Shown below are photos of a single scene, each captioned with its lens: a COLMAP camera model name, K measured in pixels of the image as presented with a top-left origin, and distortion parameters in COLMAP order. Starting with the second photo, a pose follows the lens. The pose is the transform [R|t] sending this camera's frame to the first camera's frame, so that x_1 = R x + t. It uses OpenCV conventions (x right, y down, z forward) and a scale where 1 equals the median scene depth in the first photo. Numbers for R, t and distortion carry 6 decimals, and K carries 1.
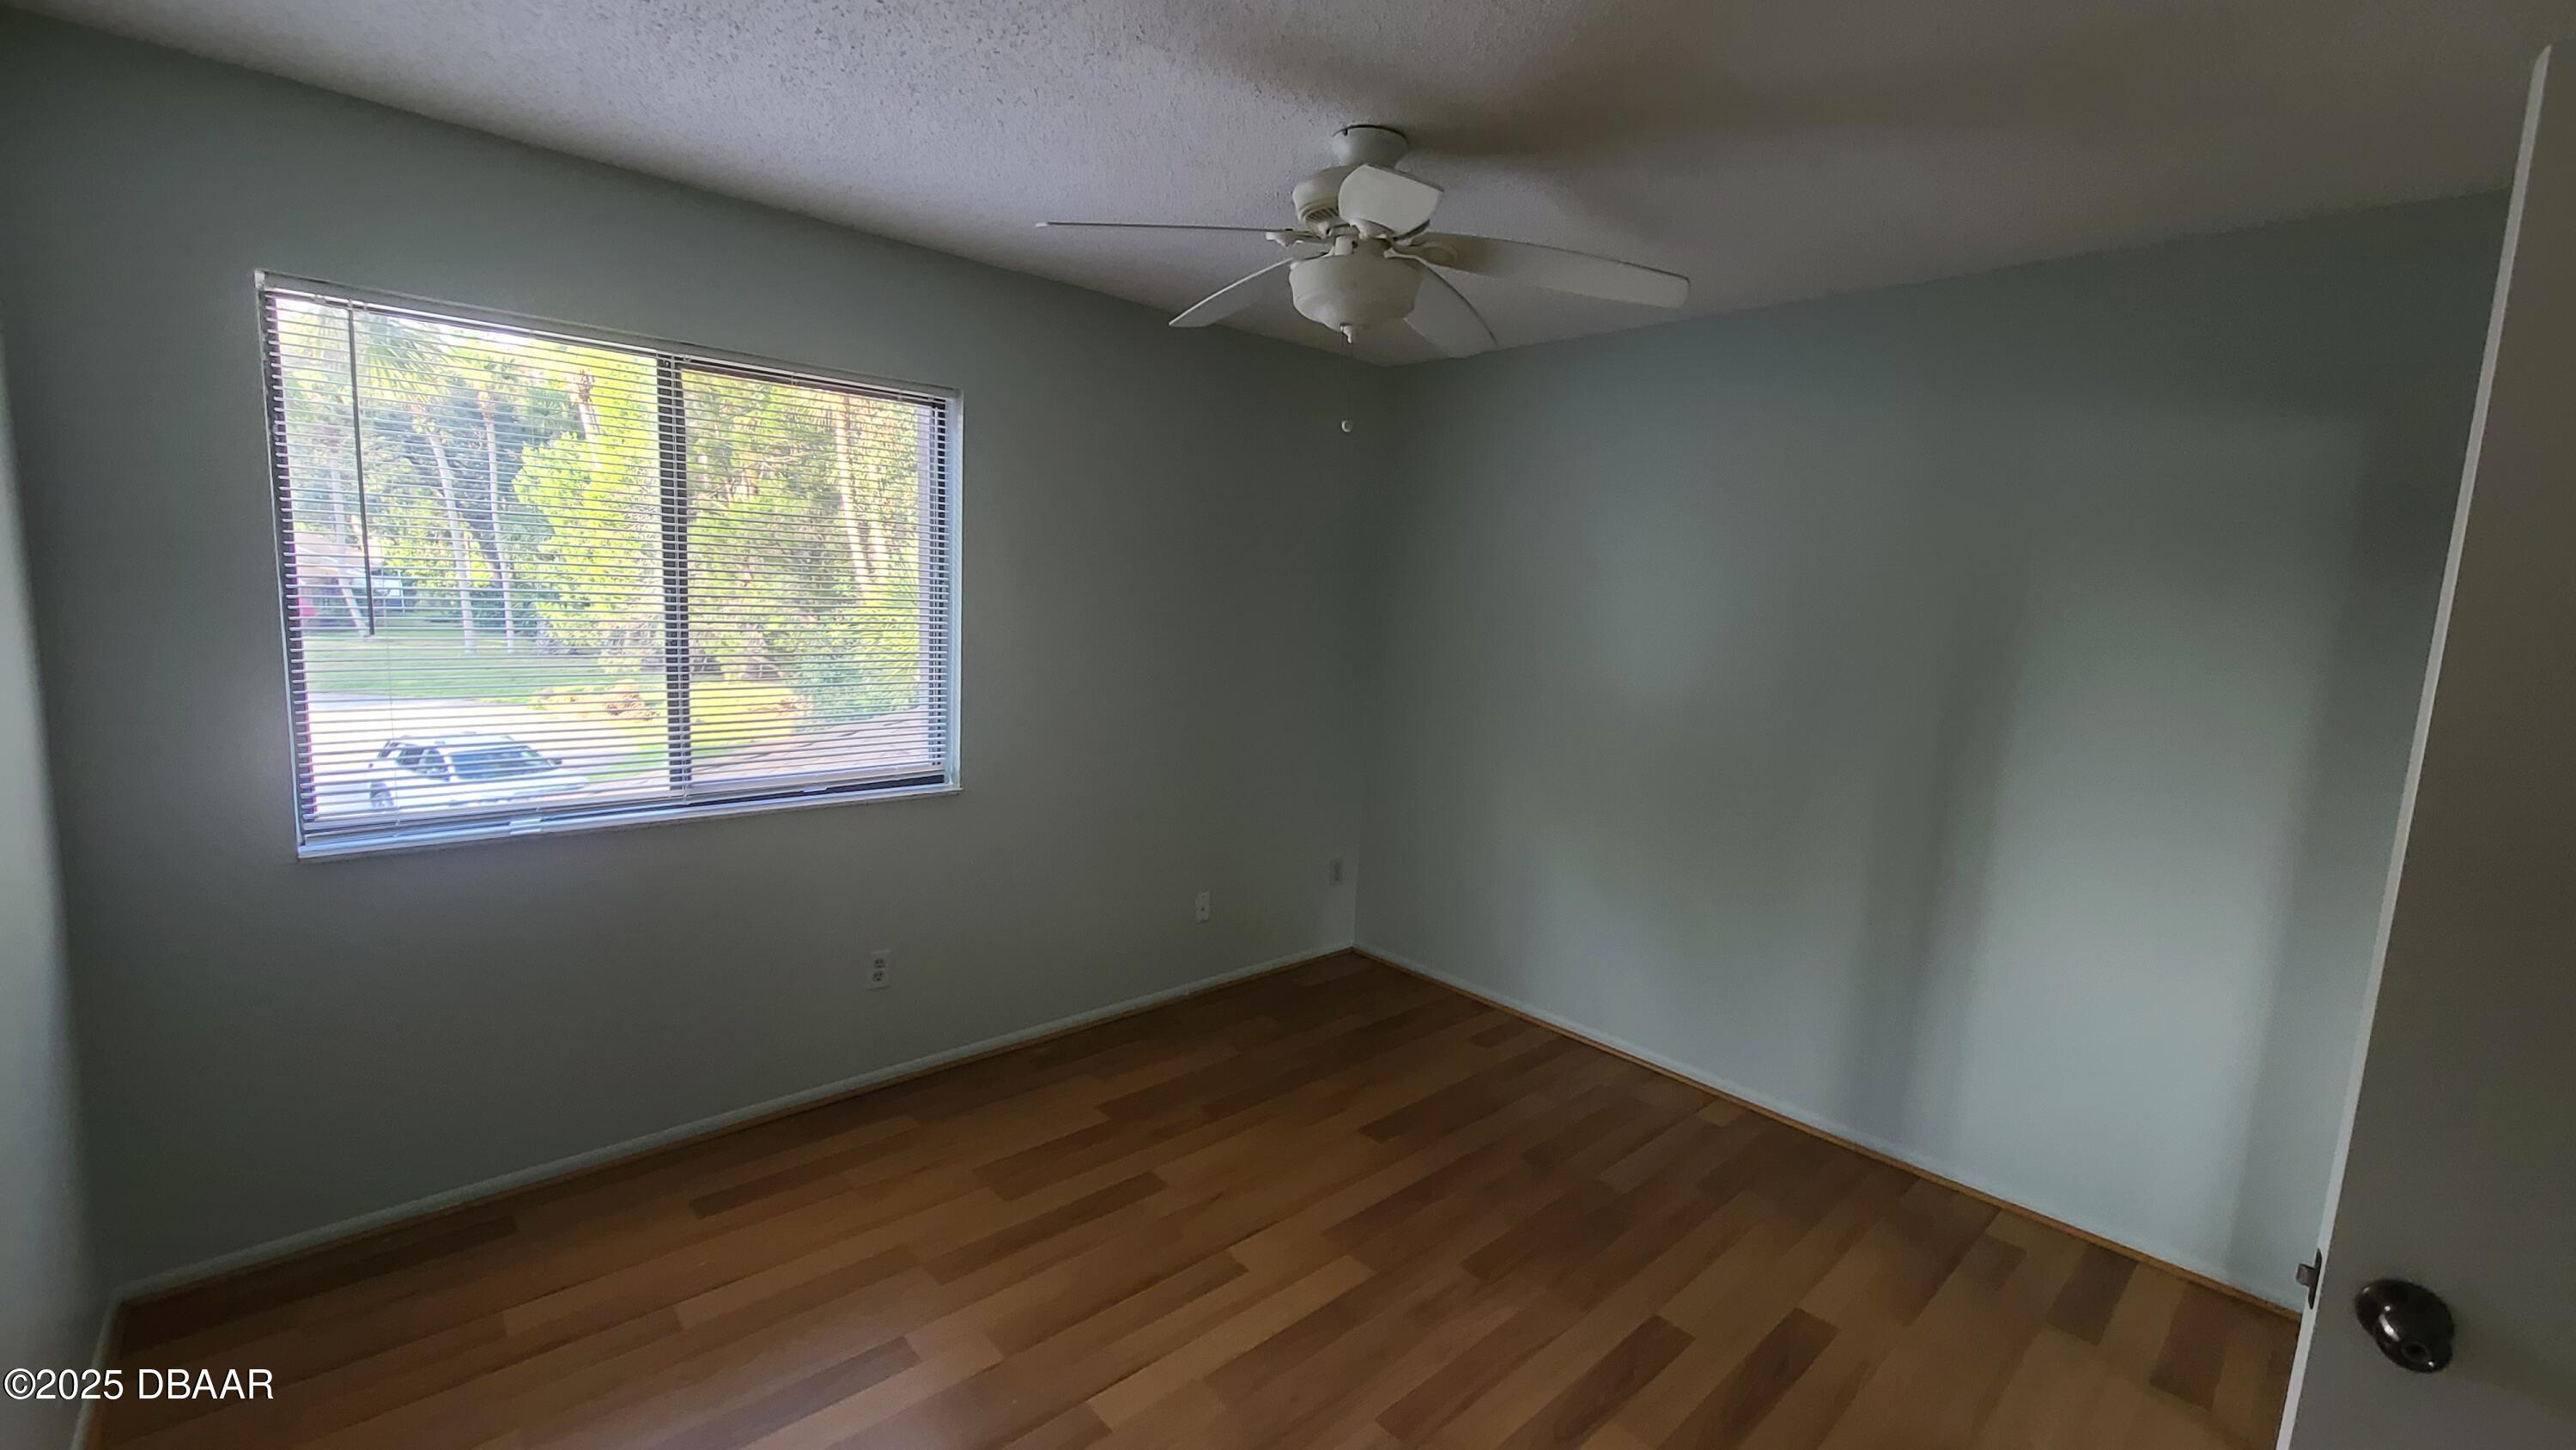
lens RADIAL K [[1063.0, 0, 1288.0], [0, 1063.0, 724.3], [0, 0, 1]] dist [-0.006537, 0.000476]
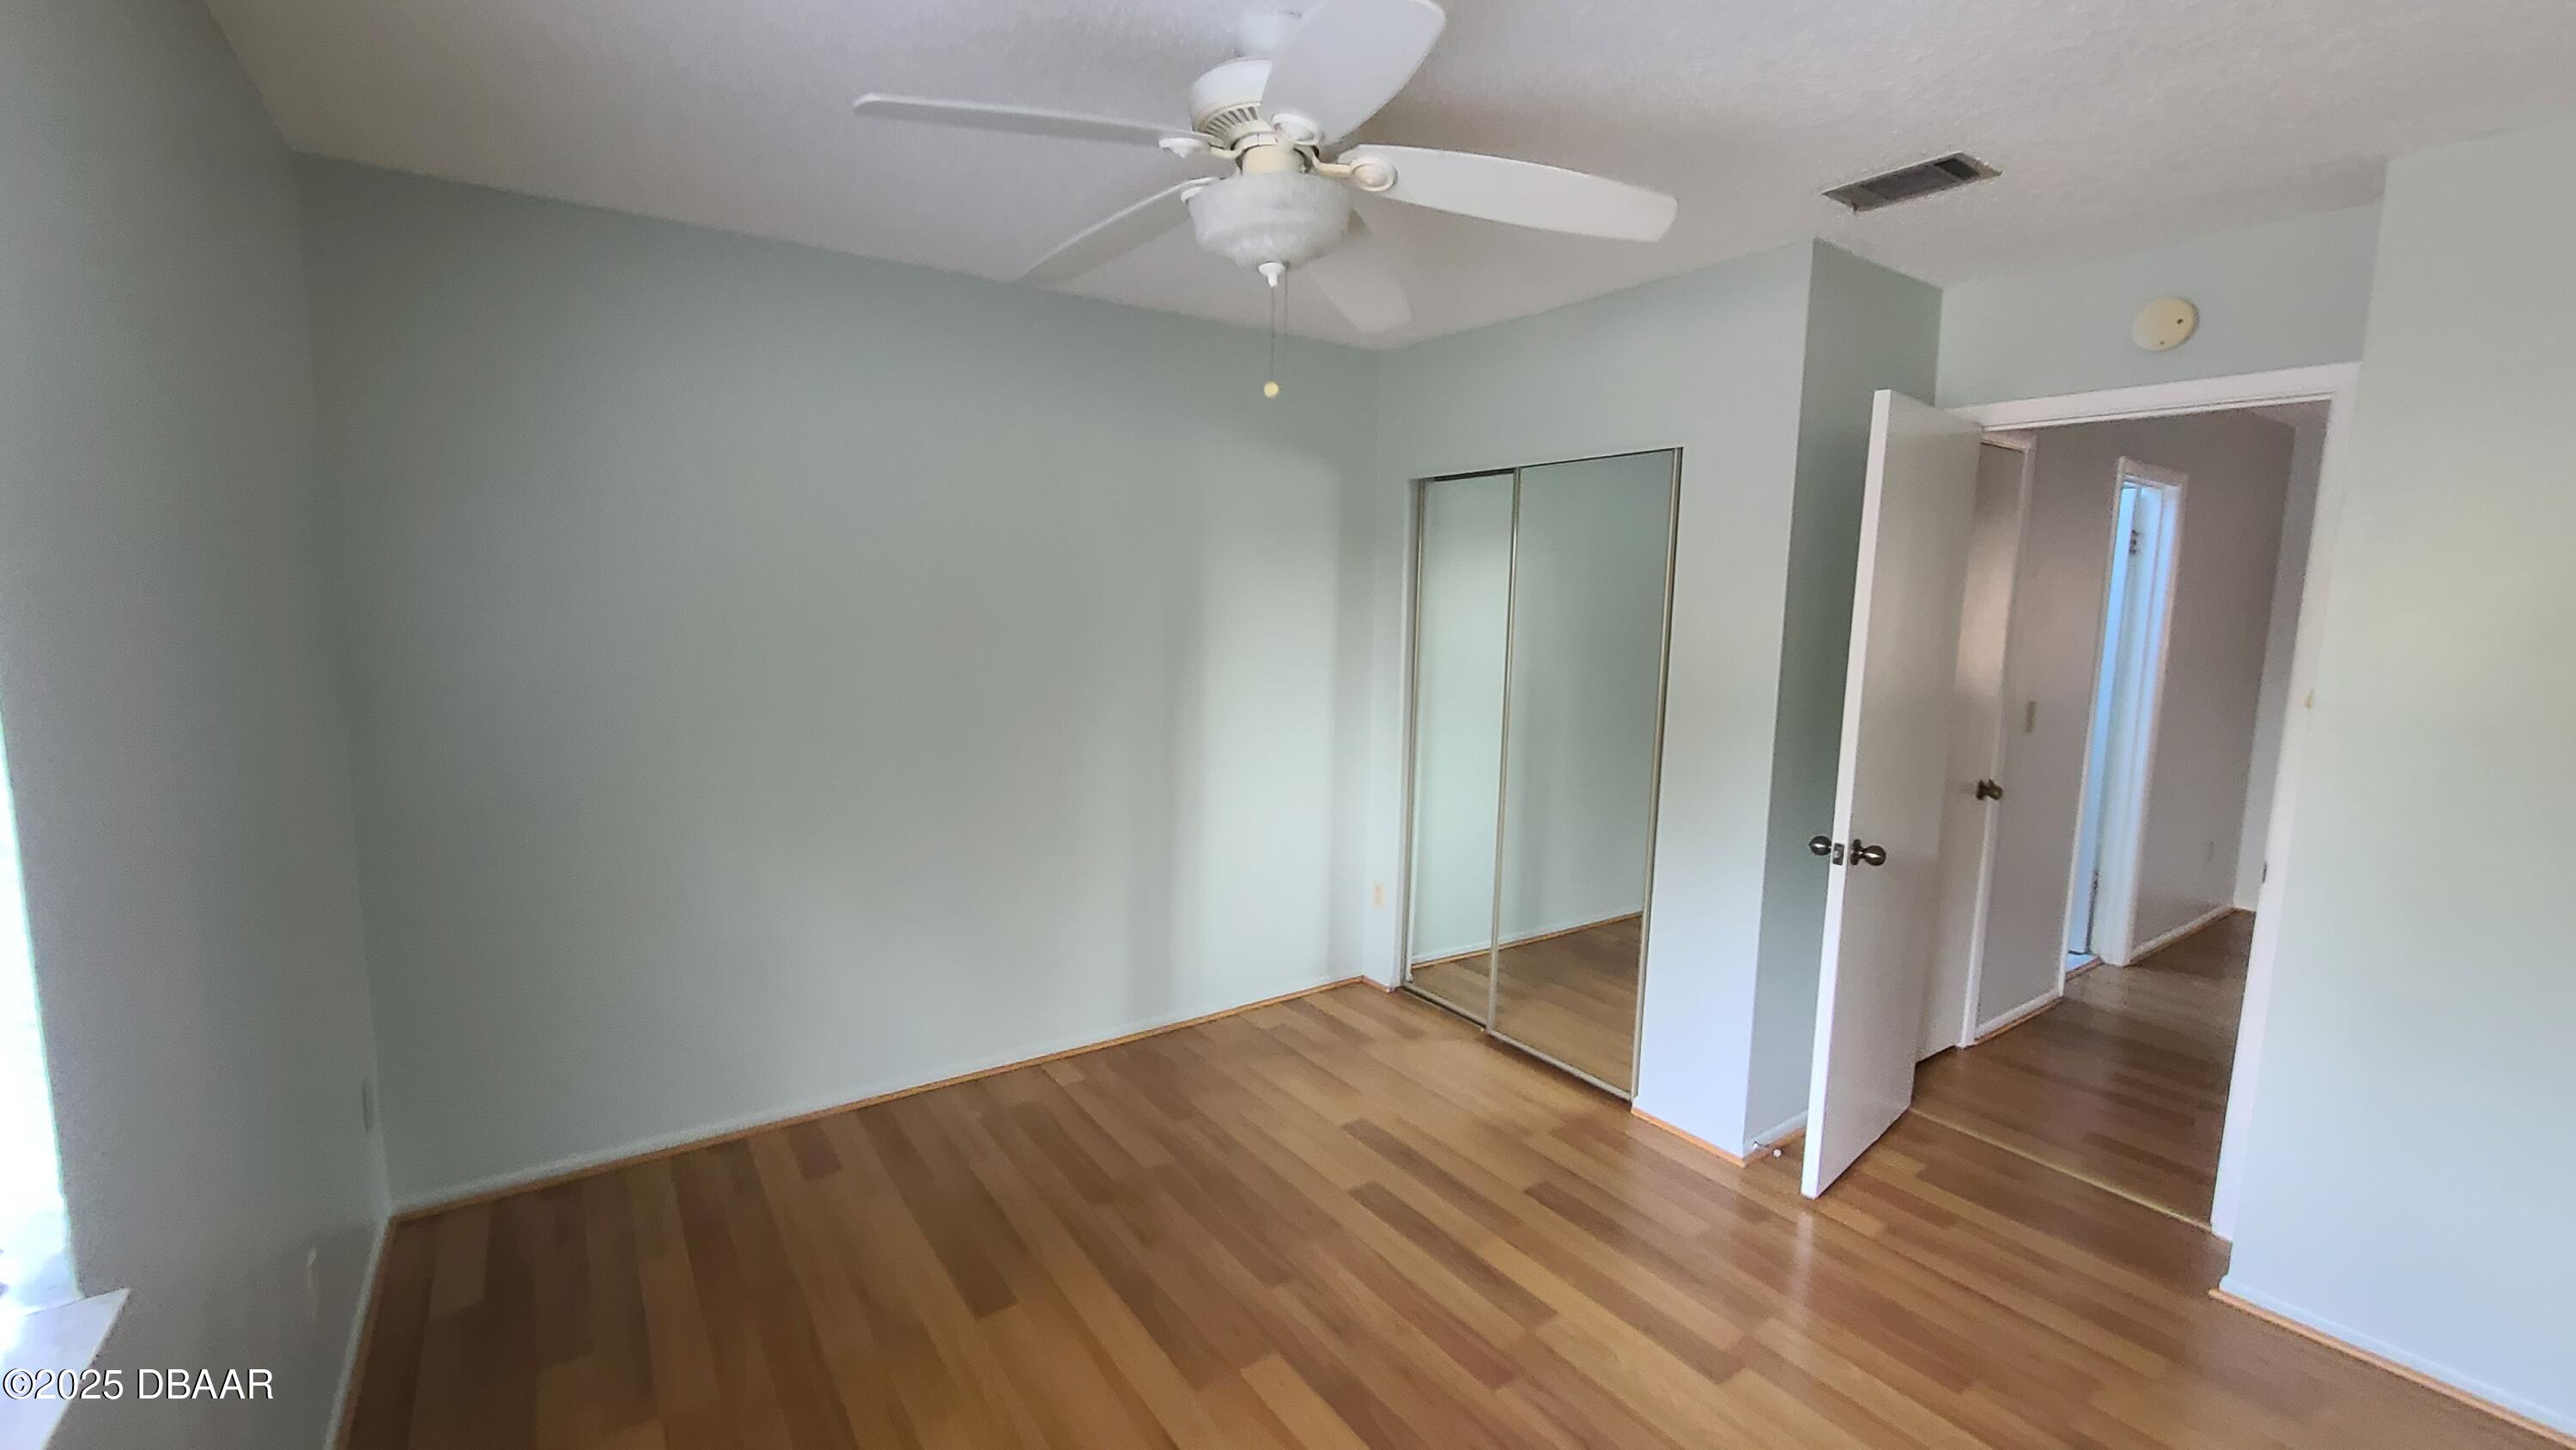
lens RADIAL K [[1063.0, 0, 1285.2], [0, 1063.0, 722.8], [0, 0, 1]] dist [-0.006537, 0.000476]
pose [[0.136539, -0.172515, 0.975498, -0.570258], [0.118397, 0.980503, 0.156829, -0.117149], [-0.983534, 0.094083, 0.154302, 0.654396]]
